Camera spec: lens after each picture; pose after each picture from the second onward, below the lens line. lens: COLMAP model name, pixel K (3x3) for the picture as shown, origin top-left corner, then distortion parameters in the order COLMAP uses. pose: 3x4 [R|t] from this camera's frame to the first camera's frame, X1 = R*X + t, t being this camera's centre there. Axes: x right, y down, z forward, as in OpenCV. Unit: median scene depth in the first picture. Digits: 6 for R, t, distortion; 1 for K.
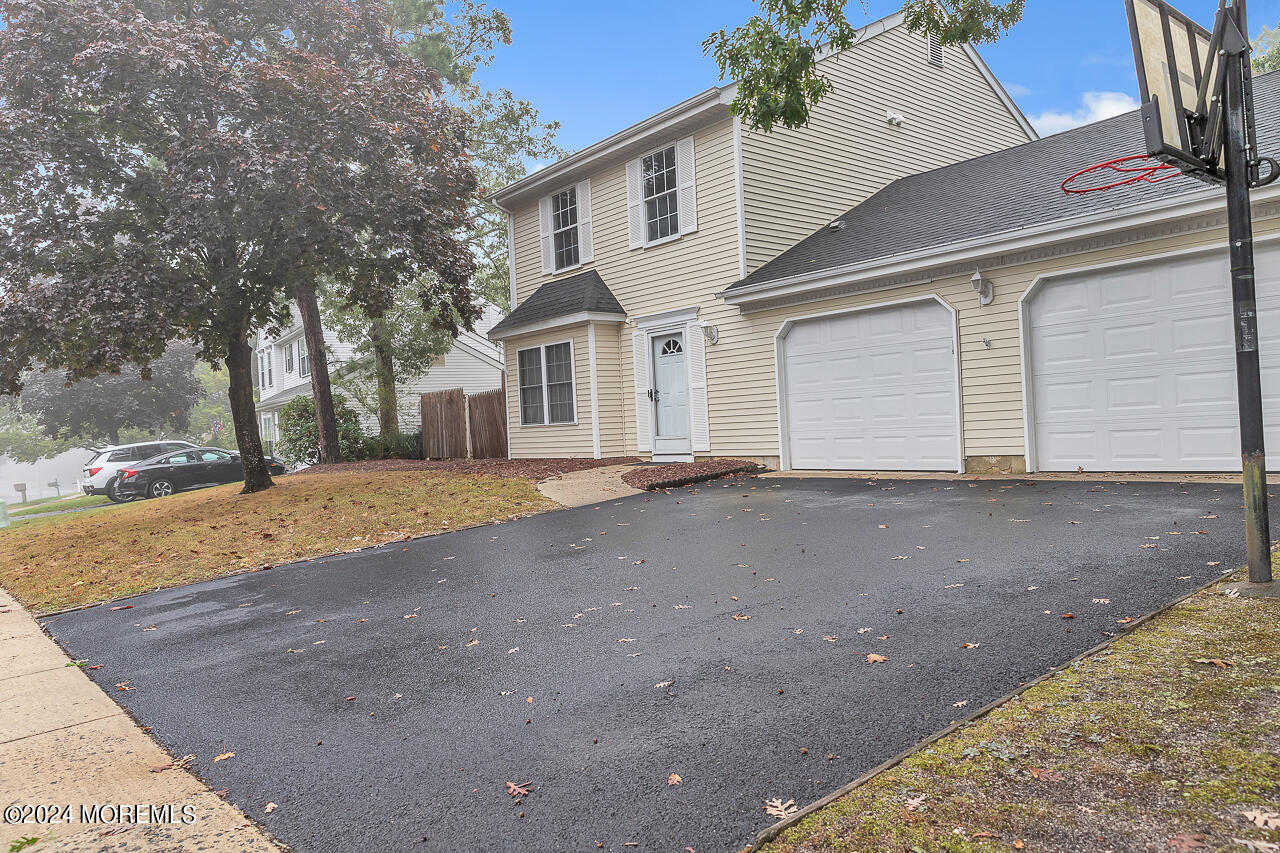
lens RADIAL K [[874.6, 0, 640.0], [0, 874.6, 426.5], [0, 0, 1]] dist [-0.000432, -0.000281]
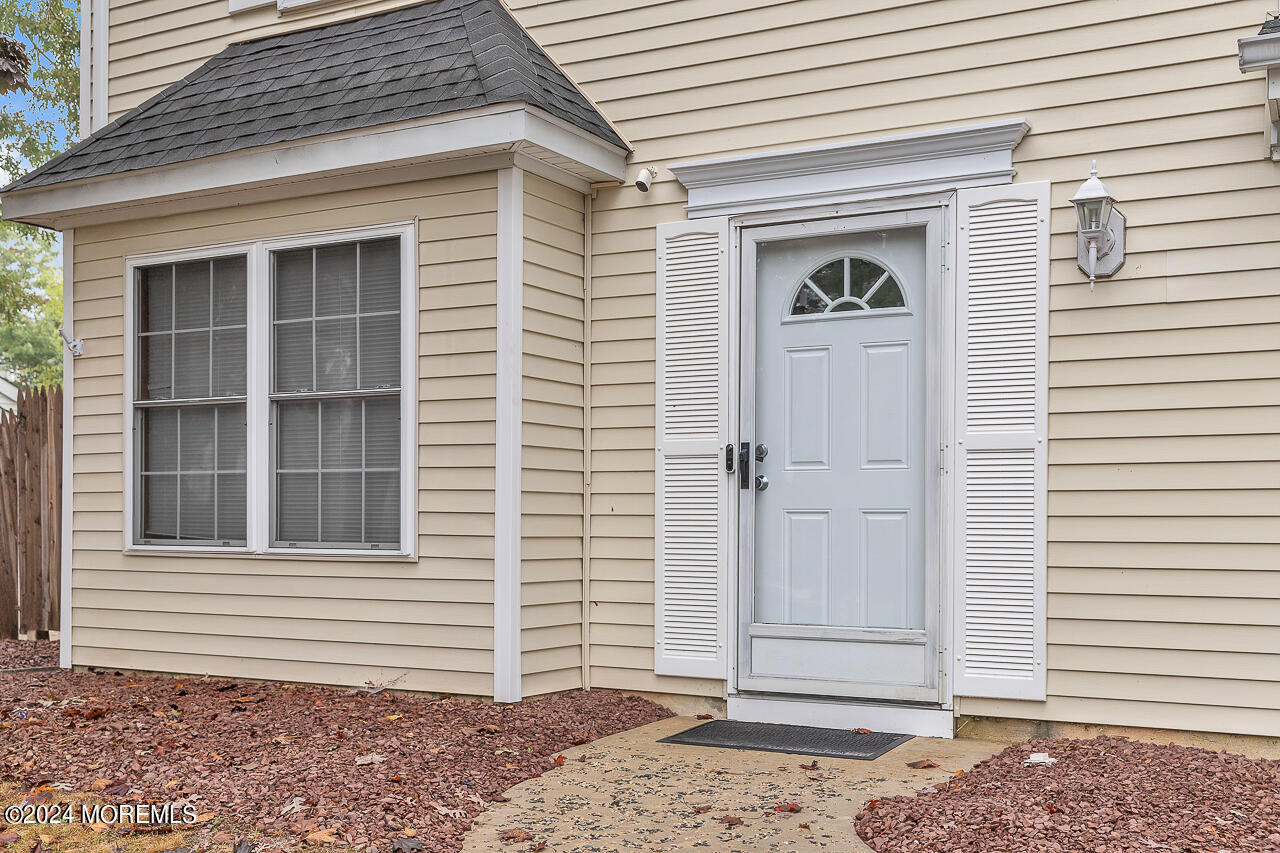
lens RADIAL K [[1429.2, 0, 637.7], [0, 1429.2, 526.6], [0, 0, 1]] dist [0.013769, 0.010261]
pose [[0.934375, 0.053620, 0.352232, -0.158926], [-0.050729, 0.998560, -0.017441, -0.007999], [-0.352660, -0.001572, 0.935750, 0.585869]]
